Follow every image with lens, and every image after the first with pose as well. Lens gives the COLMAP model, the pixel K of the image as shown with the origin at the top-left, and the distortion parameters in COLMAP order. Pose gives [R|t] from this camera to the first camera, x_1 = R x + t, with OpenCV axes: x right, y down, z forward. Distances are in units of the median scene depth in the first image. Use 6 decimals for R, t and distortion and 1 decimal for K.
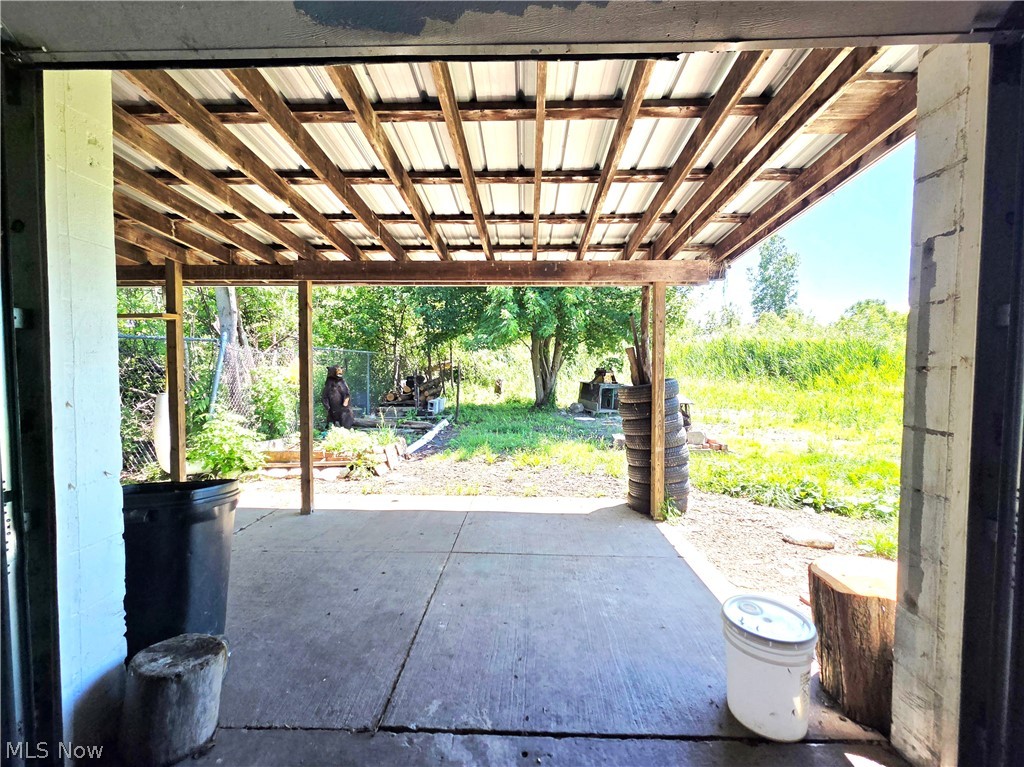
lens RADIAL K [[415.7, 0, 512.1], [0, 415.7, 385.7], [0, 0, 1]] dist [0.003555, -0.000323]
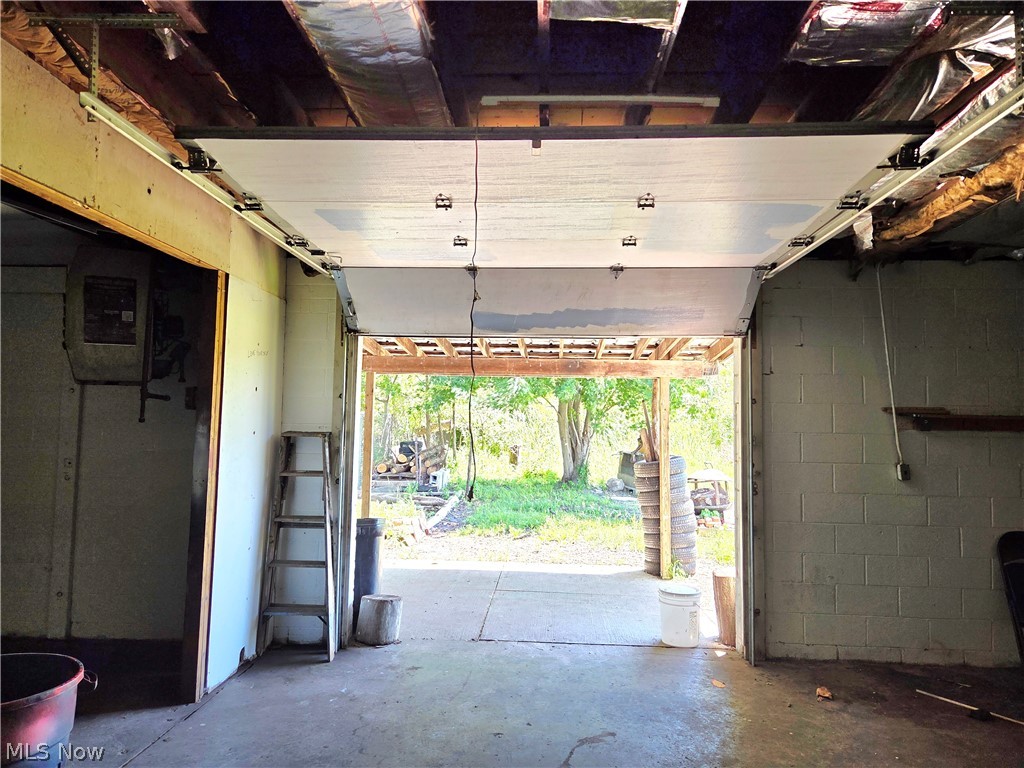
lens RADIAL K [[675.0, 0, 512.0], [0, 675.0, 384.0], [0, 0, 1]] dist [0.003184, -0.000012]
pose [[0.999684, 0.010924, -0.022623, -0.017595], [-0.013086, 0.995127, -0.097730, -0.011851], [0.021445, 0.097995, 0.994956, -0.383321]]
